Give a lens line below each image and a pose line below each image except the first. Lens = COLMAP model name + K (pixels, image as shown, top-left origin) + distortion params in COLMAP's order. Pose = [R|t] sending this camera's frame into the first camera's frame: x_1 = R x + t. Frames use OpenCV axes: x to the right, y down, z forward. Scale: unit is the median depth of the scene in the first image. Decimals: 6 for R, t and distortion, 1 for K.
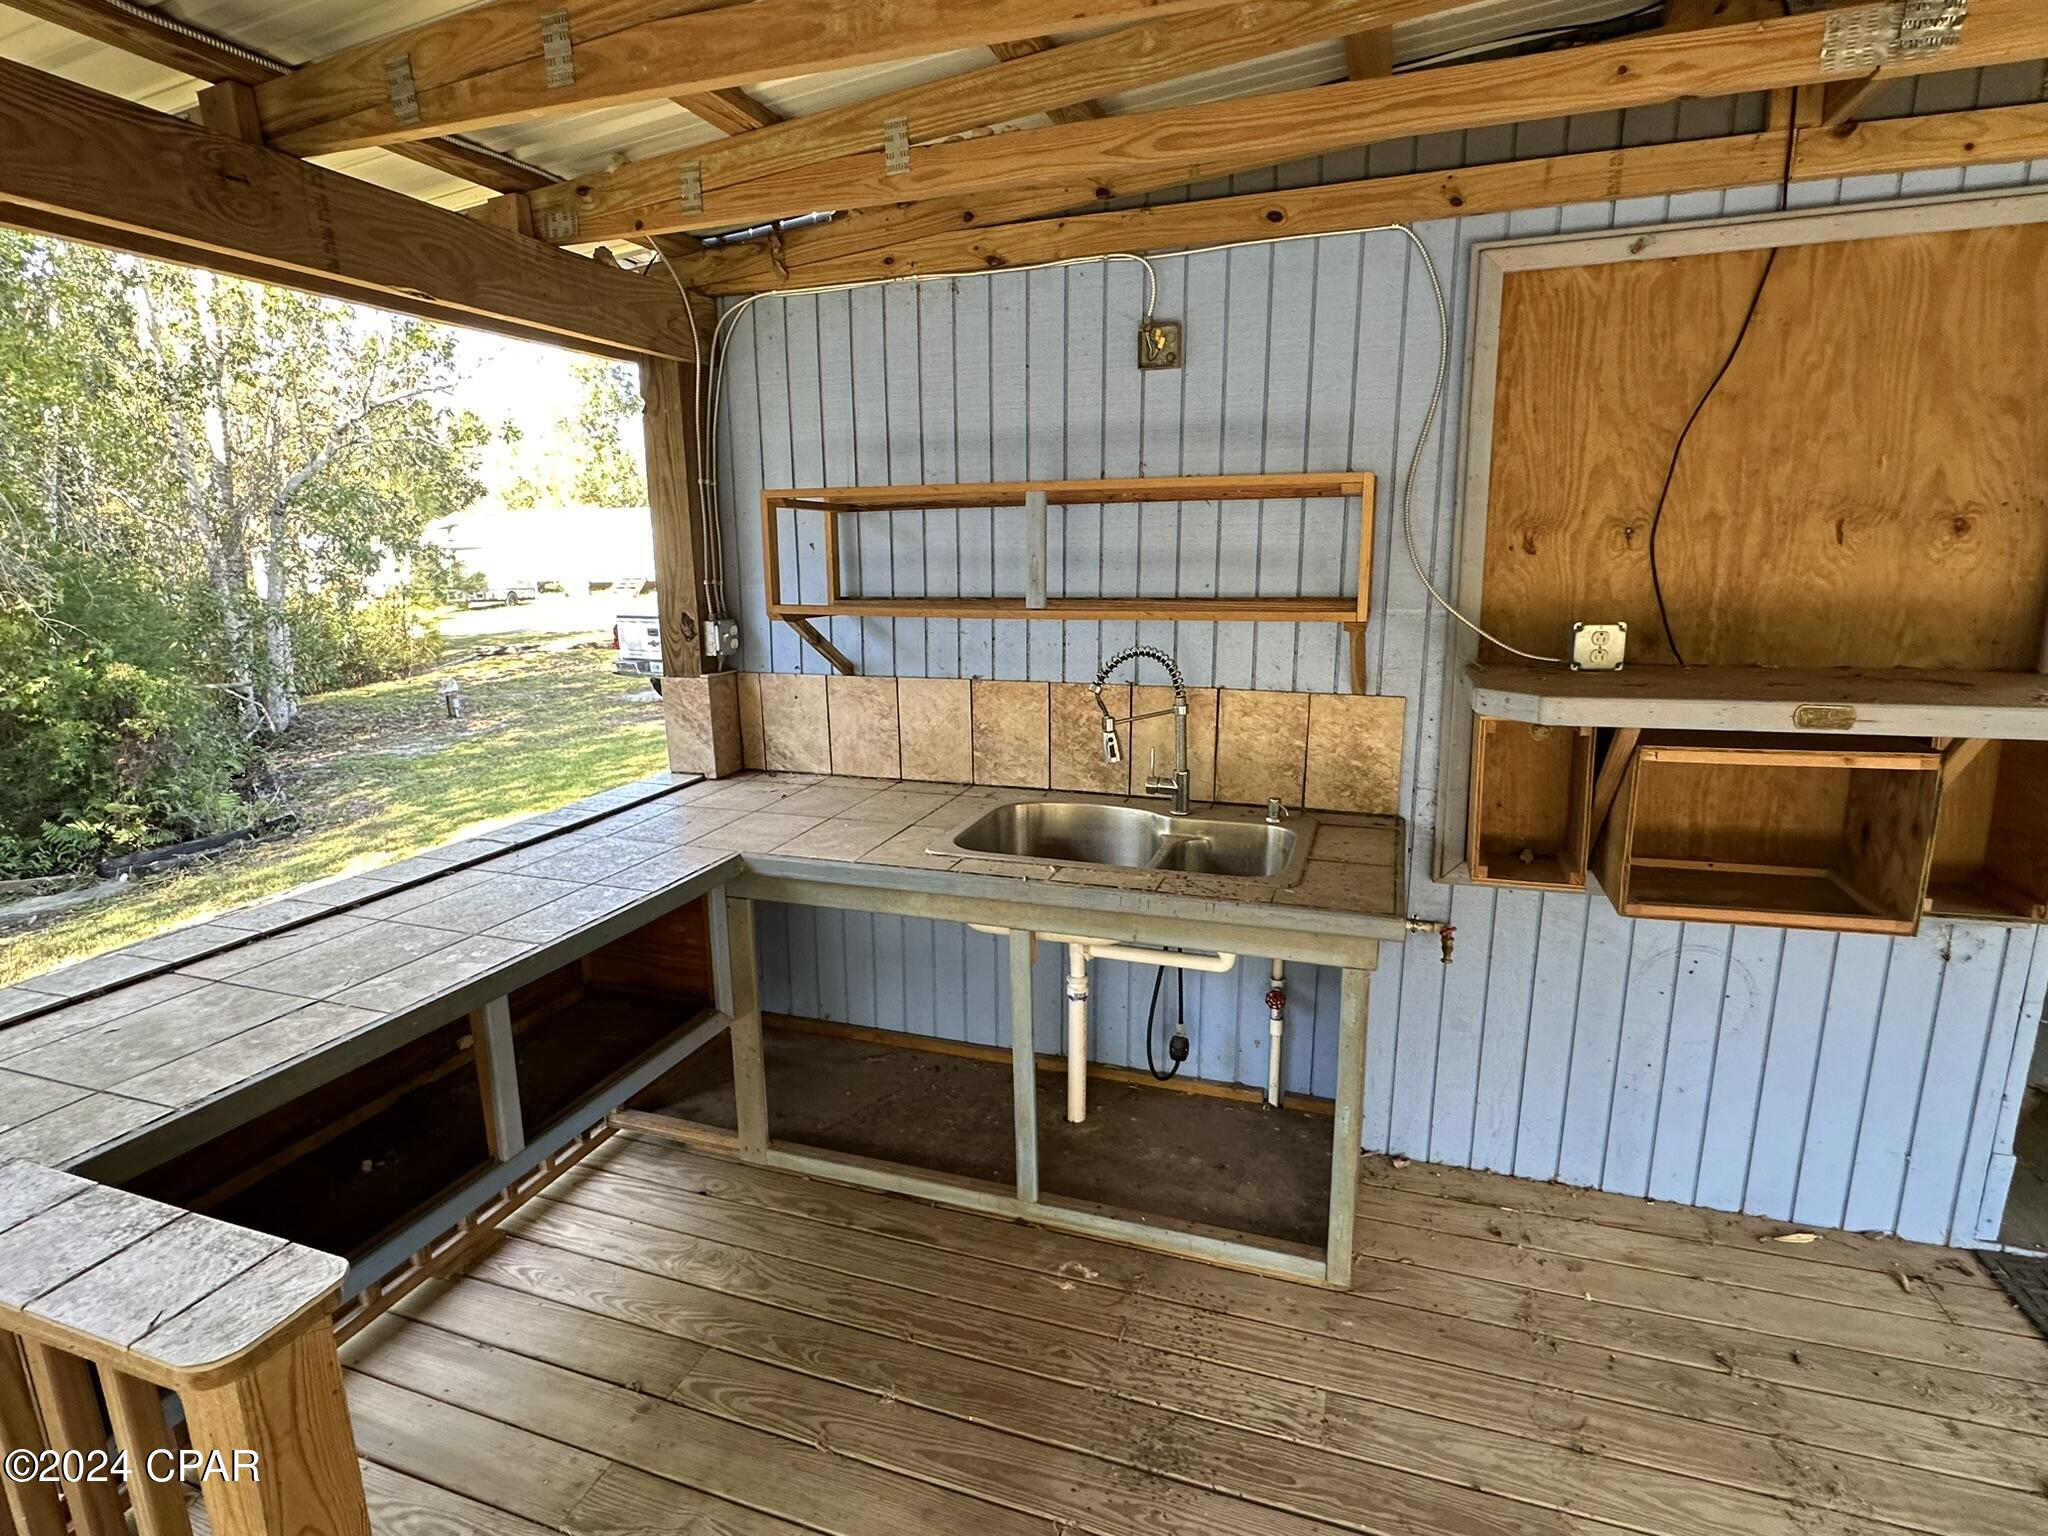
lens RADIAL K [[1043.0, 0, 1024.0], [0, 1043.0, 768.0], [0, 0, 1]] dist [-0.004811, -0.000845]
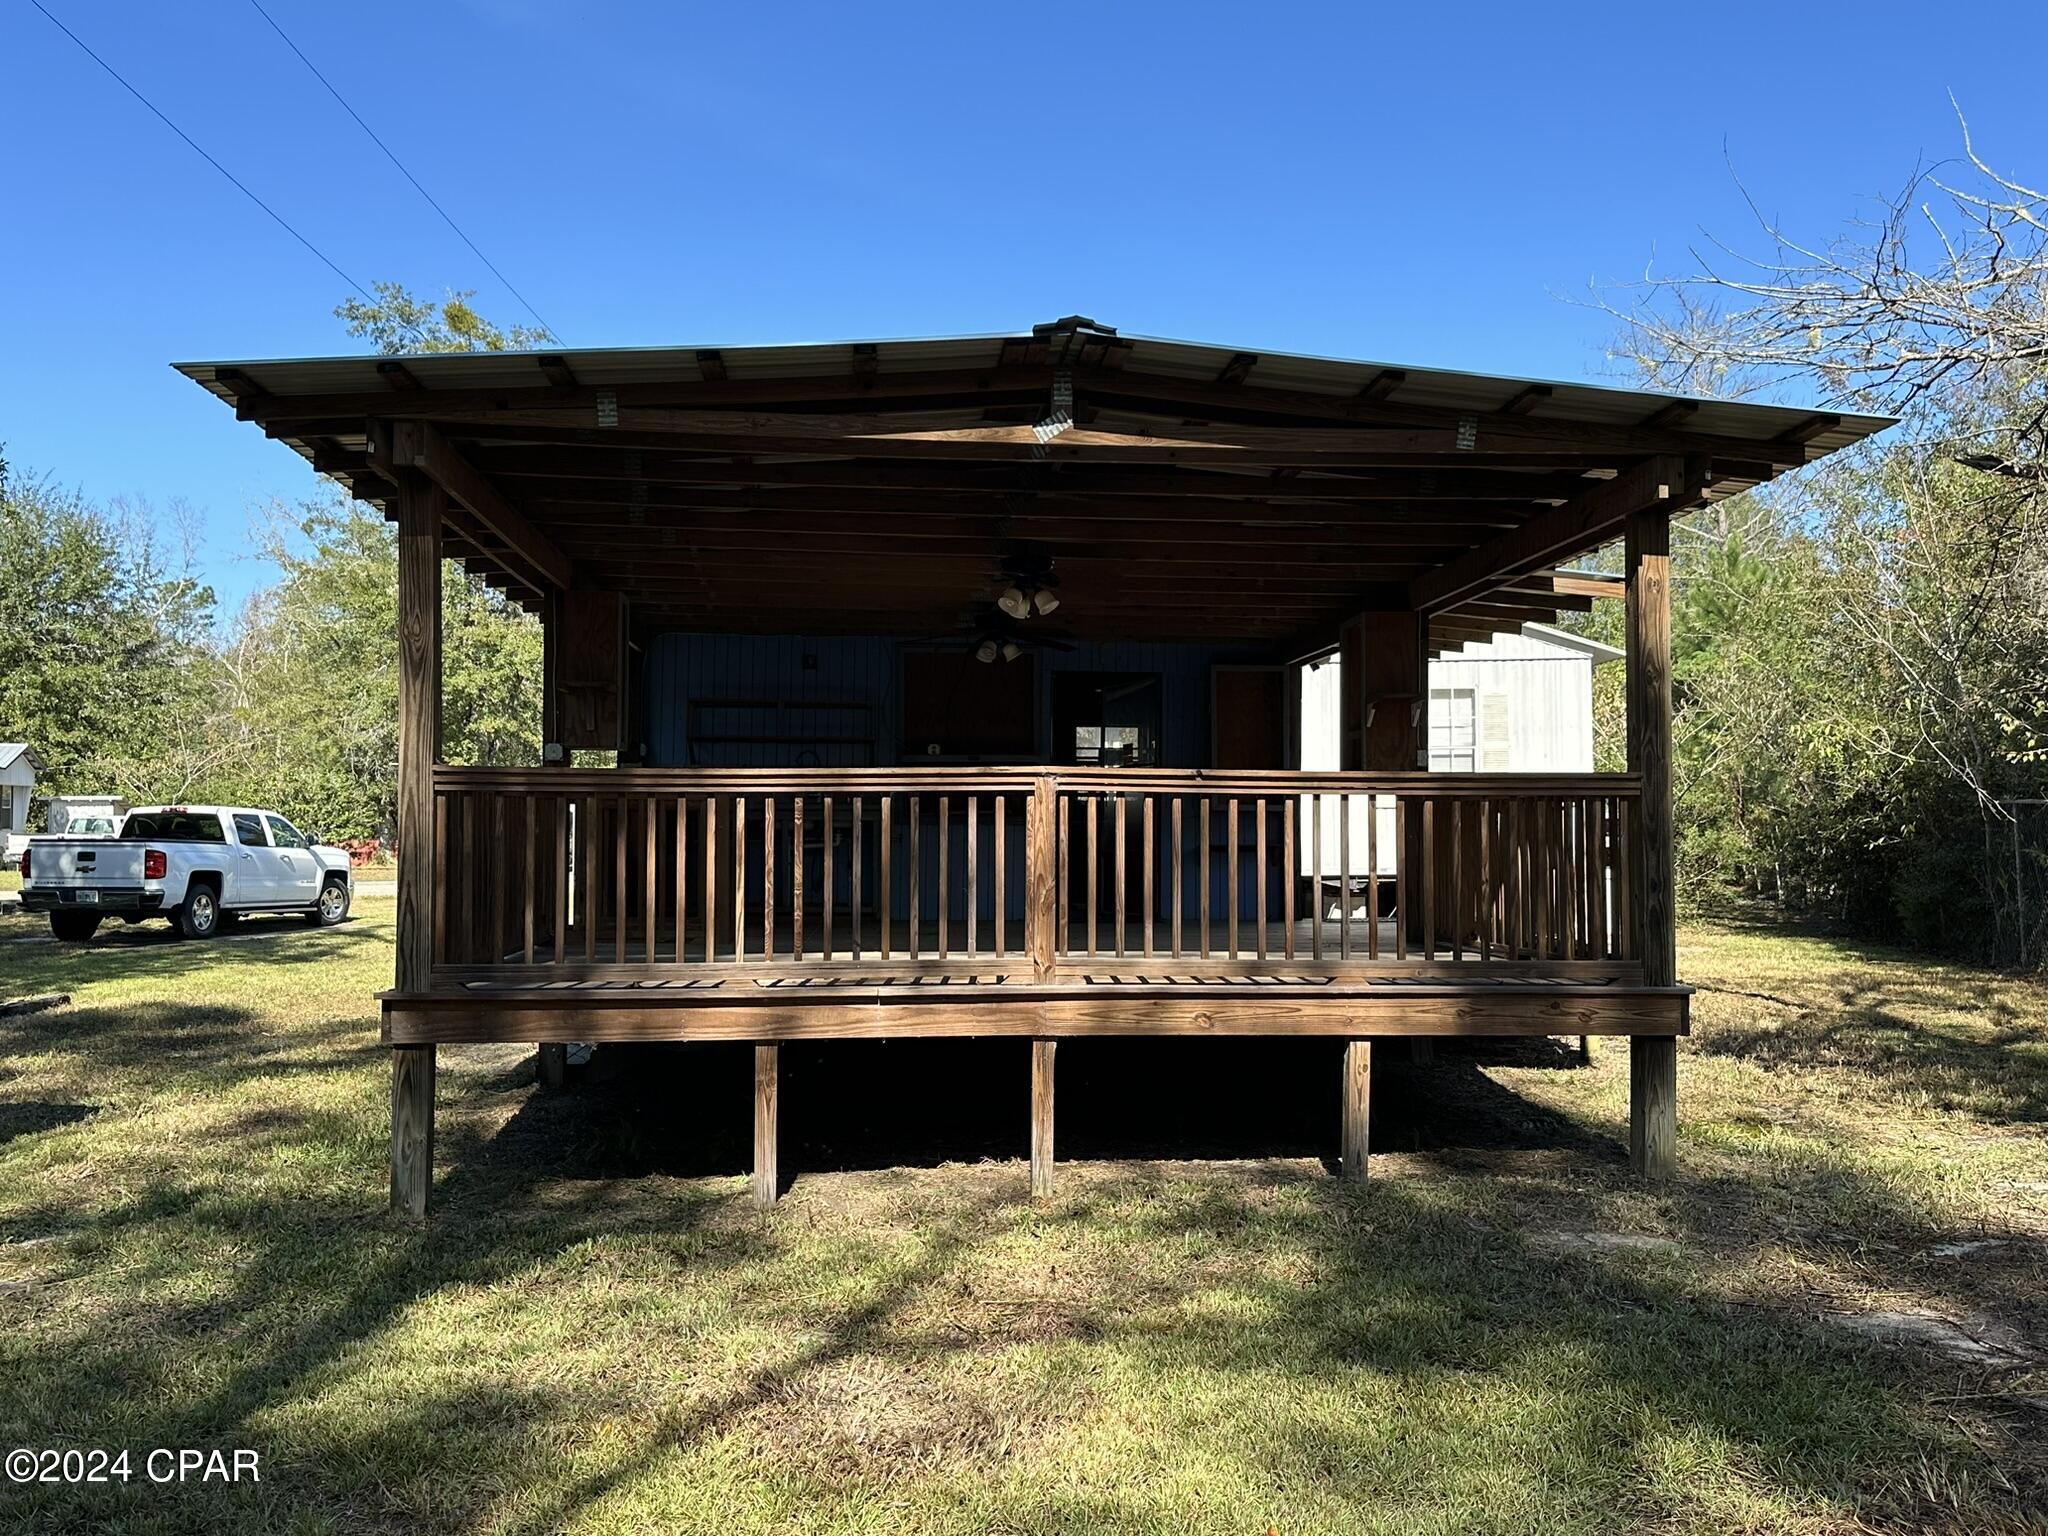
lens RADIAL K [[1795.9, 0, 1024.0], [0, 1795.9, 768.0], [0, 0, 1]] dist [0.002778, 0.000704]
pose [[0.905102, 0.041888, 0.423126, -1.678022], [0.070430, 0.966619, -0.246346, 1.388026], [-0.419320, 0.252769, 0.871939, -4.225533]]
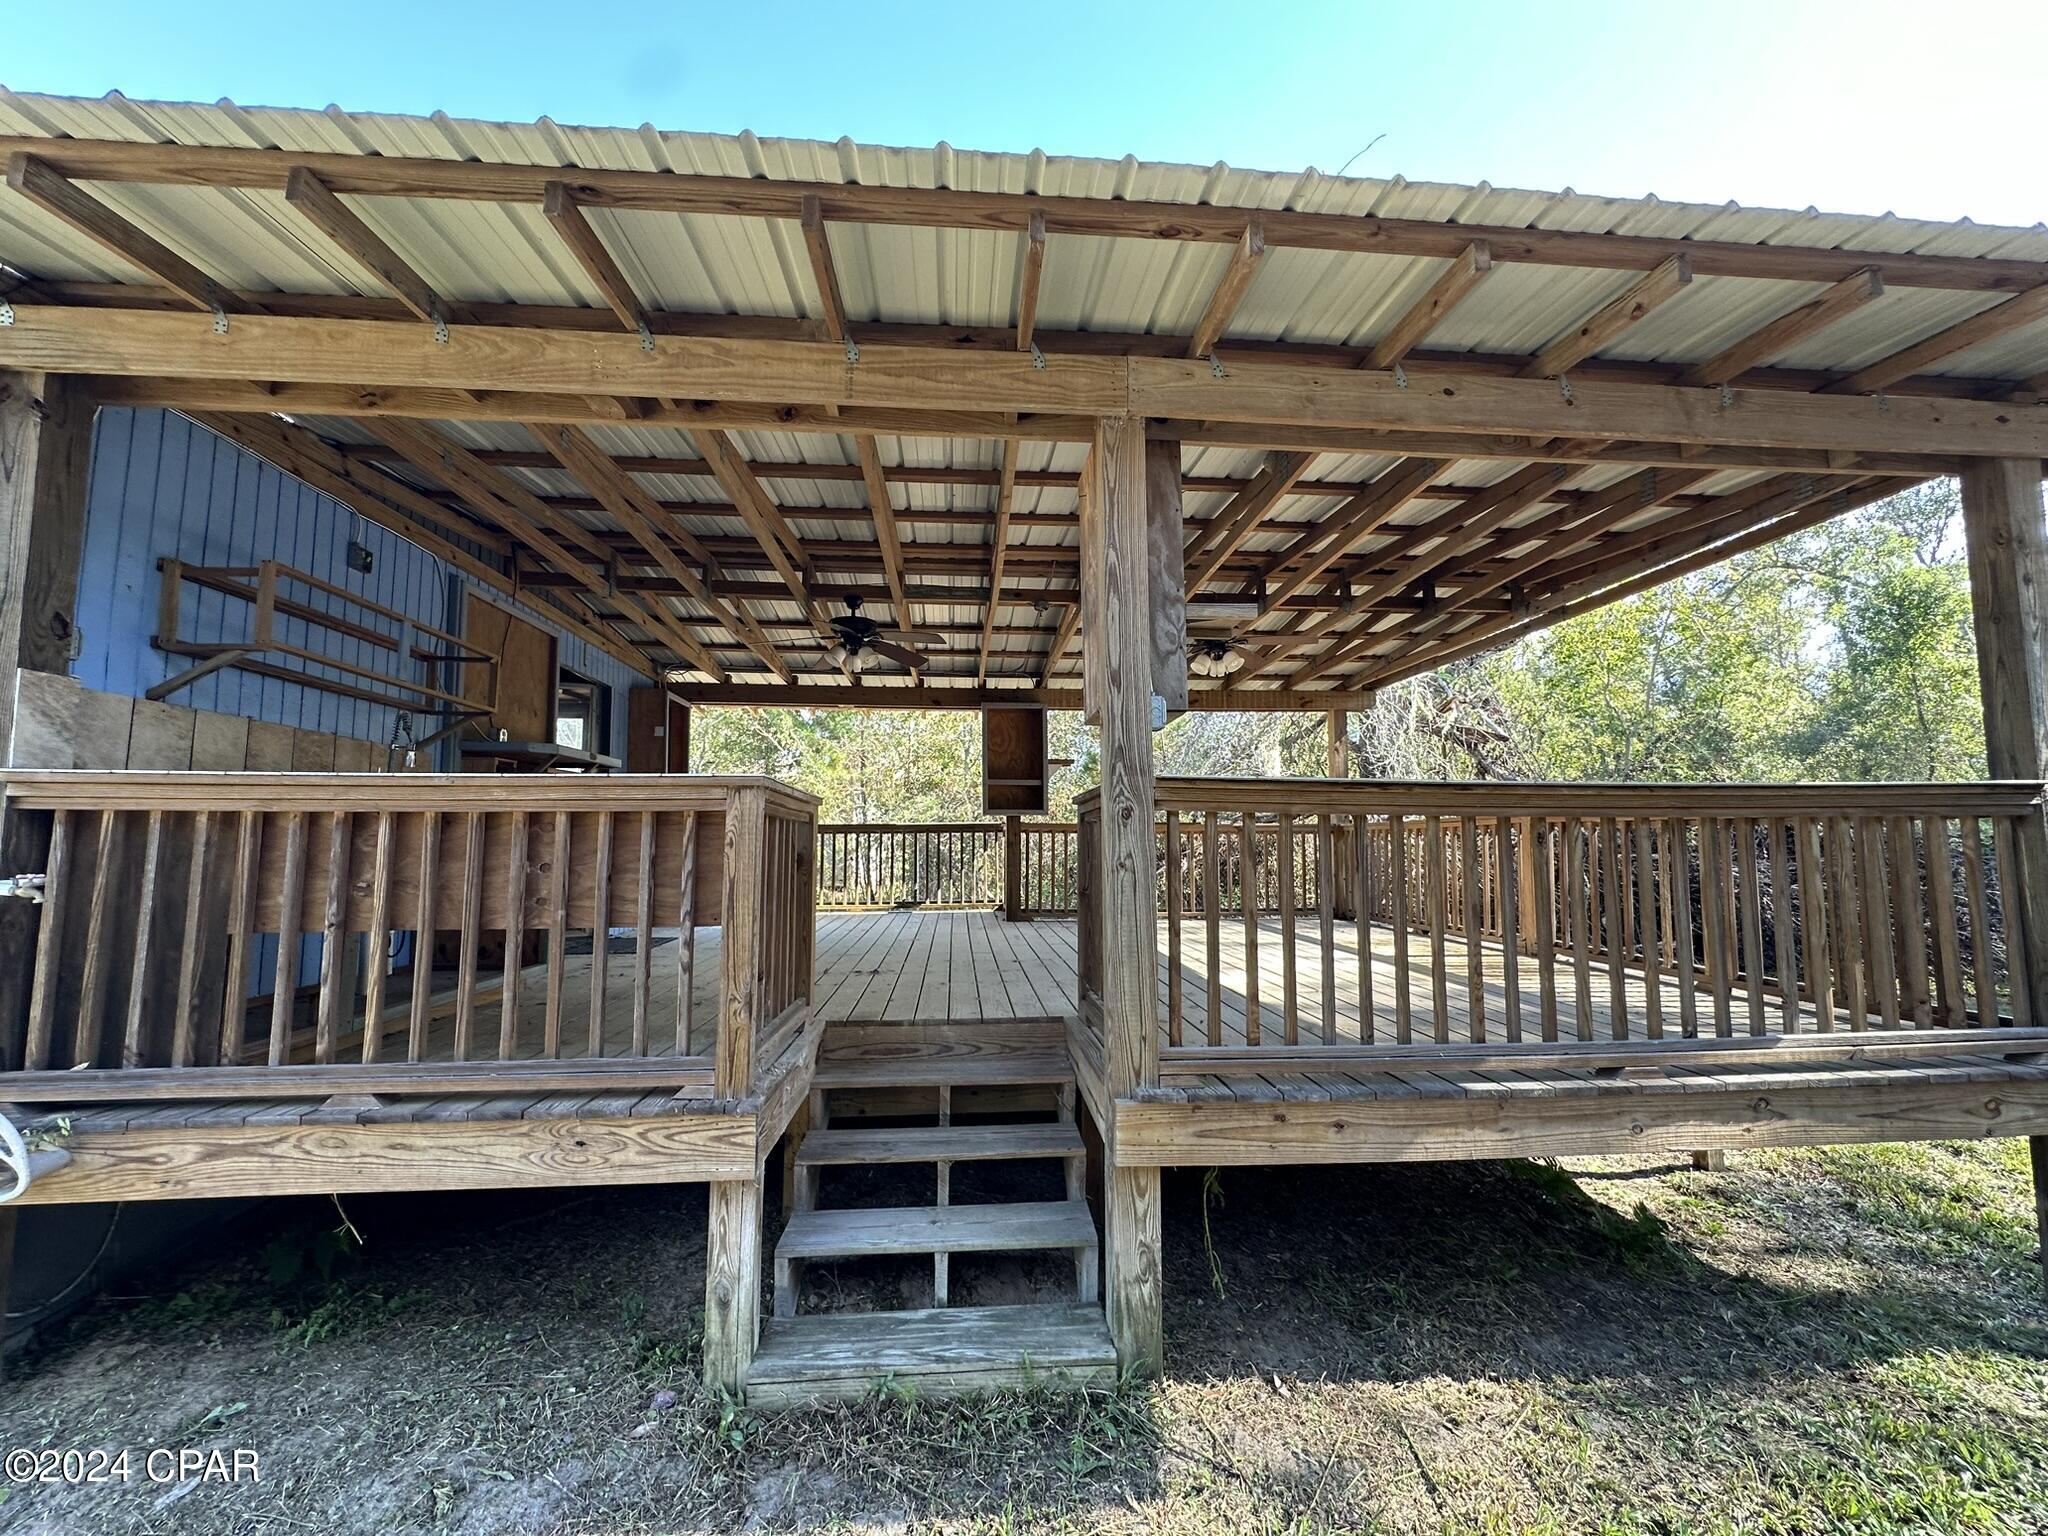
lens RADIAL K [[817.4, 0, 1024.0], [0, 817.4, 768.0], [0, 0, 1]] dist [-0.001308, -0.000047]
pose [[-0.414617, 0.107558, 0.903617, -1.735549], [0.207574, 0.977990, -0.021167, 0.259639], [-0.886005, 0.178791, -0.427818, 0.653593]]
